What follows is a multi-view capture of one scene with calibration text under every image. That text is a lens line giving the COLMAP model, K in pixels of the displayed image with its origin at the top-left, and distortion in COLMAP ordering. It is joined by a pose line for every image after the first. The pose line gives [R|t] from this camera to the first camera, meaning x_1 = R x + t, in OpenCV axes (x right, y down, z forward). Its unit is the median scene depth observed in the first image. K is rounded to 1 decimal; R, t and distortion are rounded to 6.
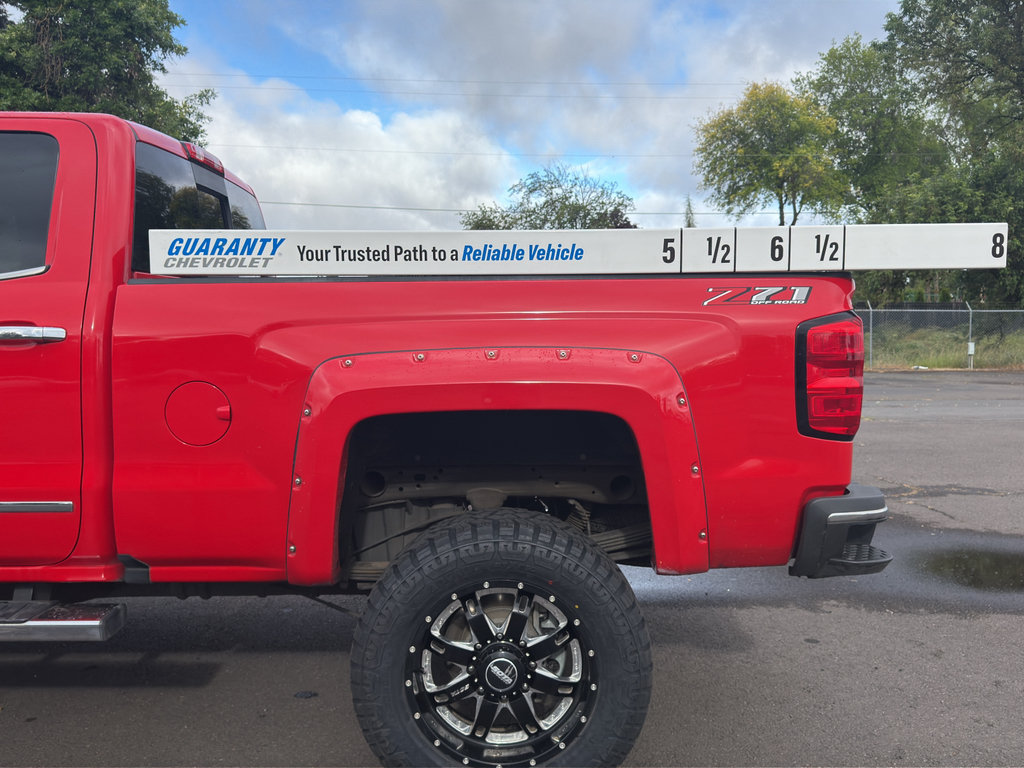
lens RADIAL K [[904.1, 0, 519.6], [0, 904.1, 386.8], [0, 0, 1]] dist [0.074564, -0.126653]
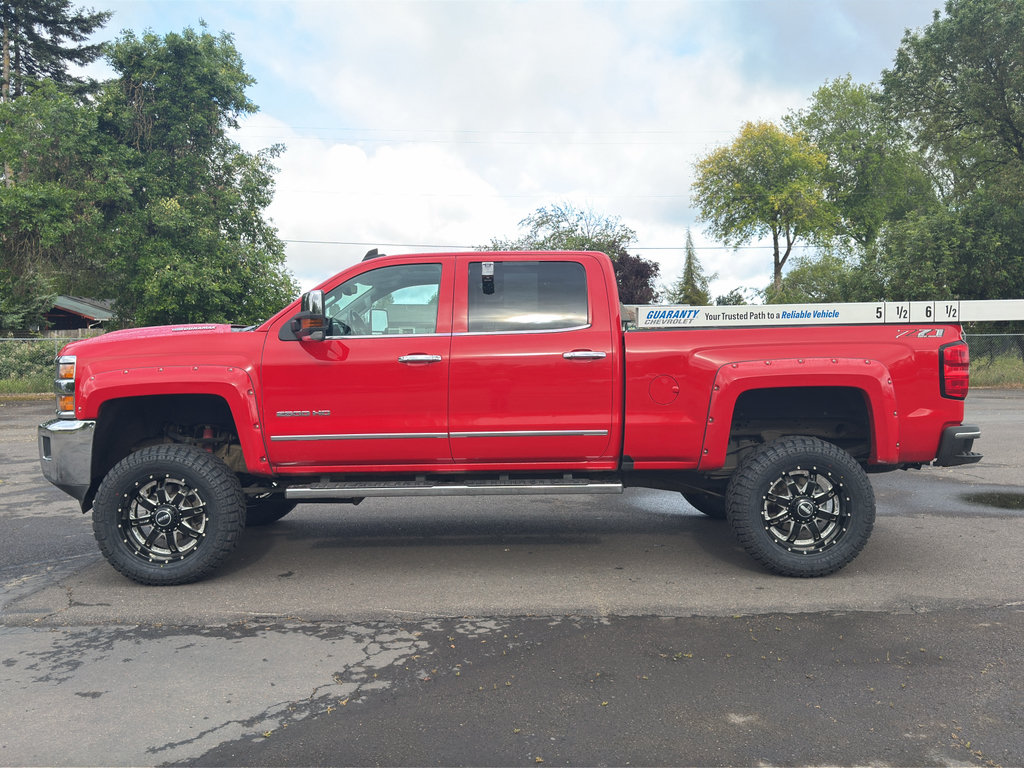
lens RADIAL K [[898.9, 0, 512.0], [0, 898.9, 384.0], [0, 0, 1]] dist [0.115010, -0.220701]
pose [[0.999935, -0.009374, 0.006426, -0.065305], [0.009579, 0.999417, -0.032764, 0.007388], [-0.006115, 0.032824, 0.999442, -0.104398]]
